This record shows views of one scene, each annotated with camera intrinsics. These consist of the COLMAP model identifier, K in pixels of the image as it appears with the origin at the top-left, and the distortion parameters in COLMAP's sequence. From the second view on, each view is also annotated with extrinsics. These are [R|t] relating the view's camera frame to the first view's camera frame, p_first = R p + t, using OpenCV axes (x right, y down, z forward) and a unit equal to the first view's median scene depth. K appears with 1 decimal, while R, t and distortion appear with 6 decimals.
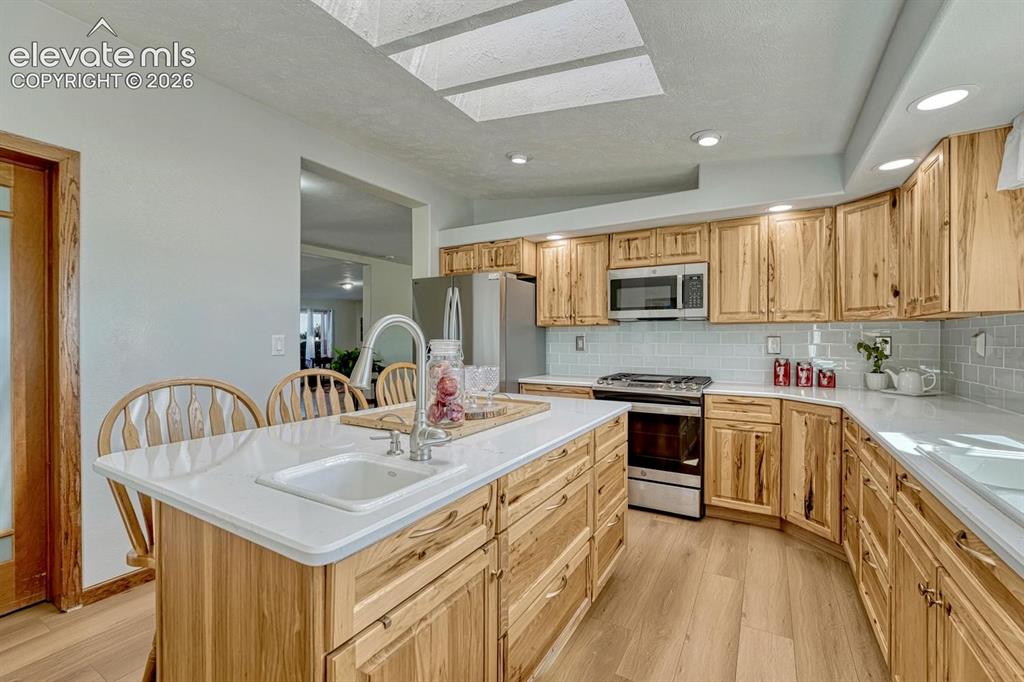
lens RADIAL K [[436.8, 0, 512.0], [0, 436.8, 341.0], [0, 0, 1]] dist [-0.001163, 0.000032]
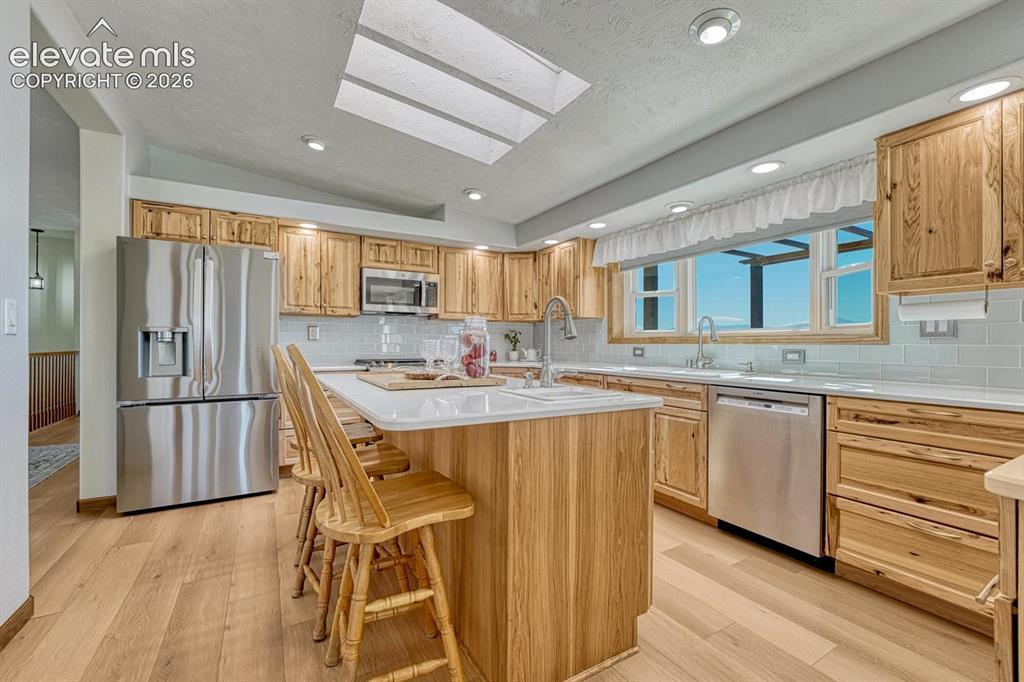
lens RADIAL K [[428.8, 0, 512.0], [0, 428.8, 341.0], [0, 0, 1]] dist [-0.002239, -0.000269]
pose [[0.496467, 0.007686, 0.868022, -0.593387], [0.003956, 0.999930, -0.011116, 0.044777], [-0.868047, 0.008953, 0.496402, 0.124316]]
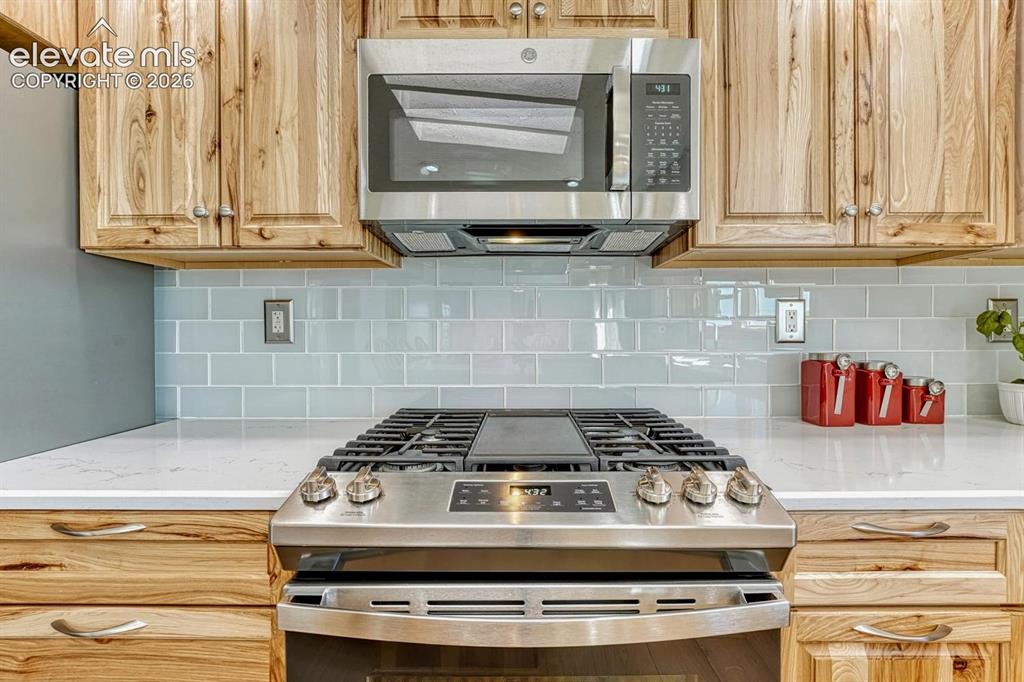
lens RADIAL K [[416.6, 0, 512.0], [0, 416.6, 341.0], [0, 0, 1]] dist [-0.002037, -0.000170]
pose [[0.862800, -0.010788, 0.505430, 0.182946], [0.005698, 0.999916, 0.011616, 0.021665], [-0.505513, -0.007142, 0.862790, 0.788203]]
